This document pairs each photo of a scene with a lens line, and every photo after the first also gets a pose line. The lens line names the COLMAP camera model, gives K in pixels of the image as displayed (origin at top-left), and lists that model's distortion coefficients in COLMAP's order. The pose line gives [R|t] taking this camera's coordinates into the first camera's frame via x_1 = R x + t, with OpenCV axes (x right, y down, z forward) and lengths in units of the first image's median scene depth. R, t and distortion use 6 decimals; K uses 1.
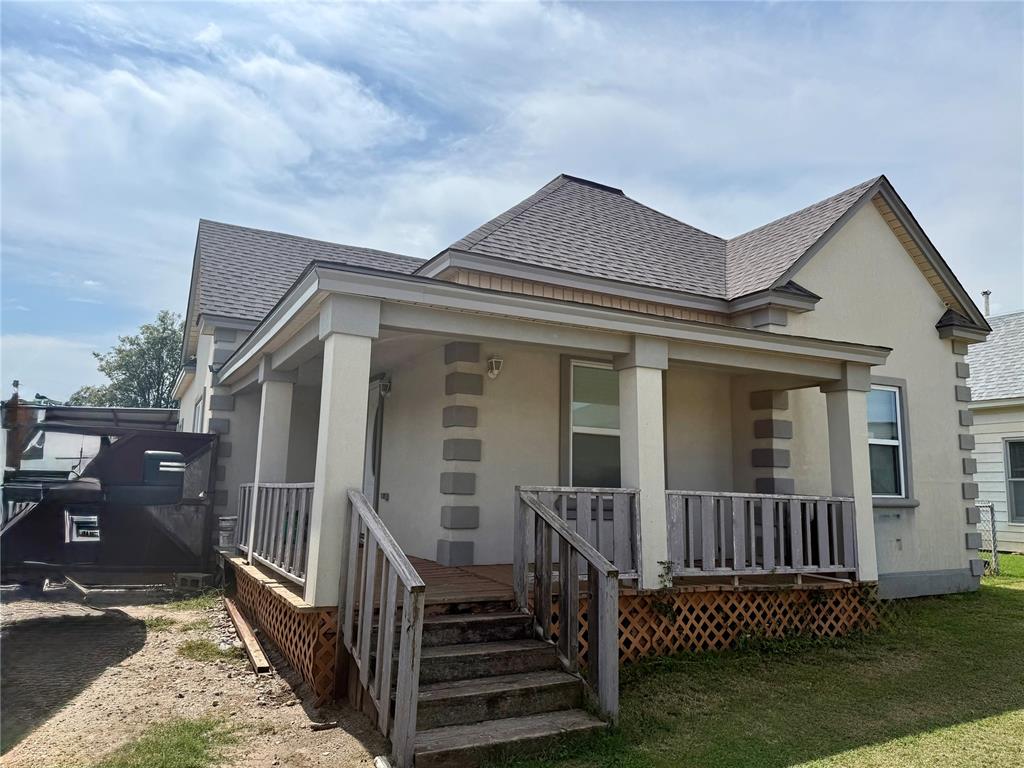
lens RADIAL K [[714.9, 0, 518.2], [0, 714.9, 377.8], [0, 0, 1]] dist [0.048204, -0.047622]
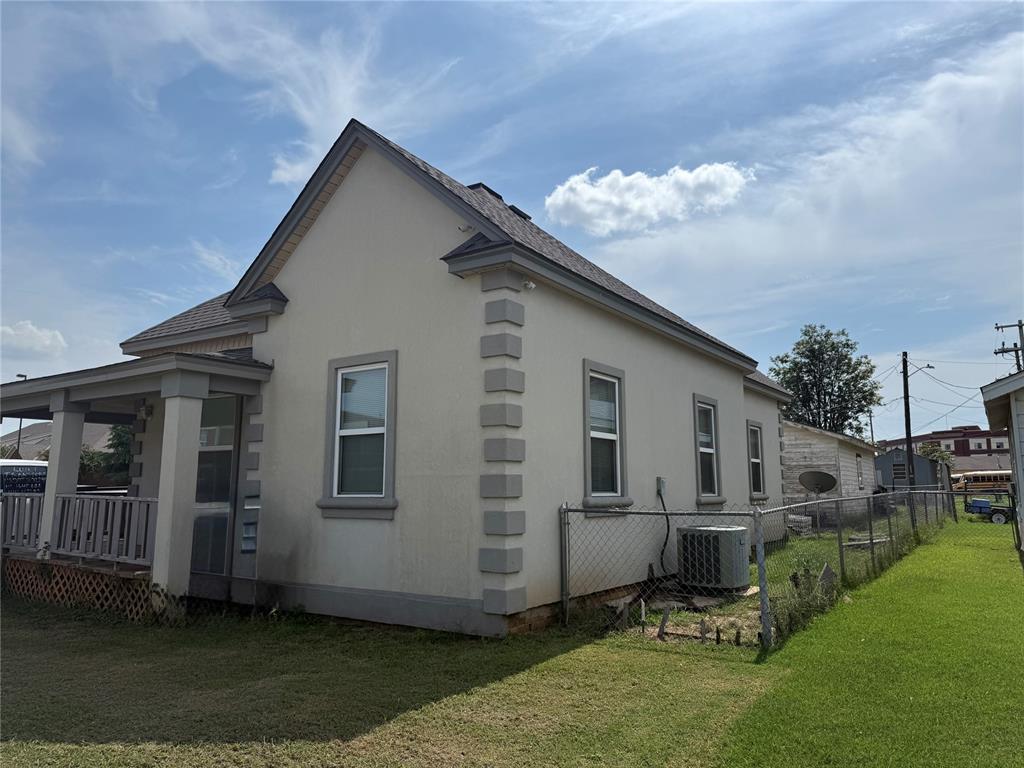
lens RADIAL K [[714.9, 0, 518.2], [0, 714.9, 377.8], [0, 0, 1]] dist [0.048204, -0.047622]
pose [[0.465416, -0.154432, -0.871515, 1.742371], [0.141081, 0.985015, -0.099203, 0.178334], [0.873776, -0.076784, 0.480229, 0.997502]]
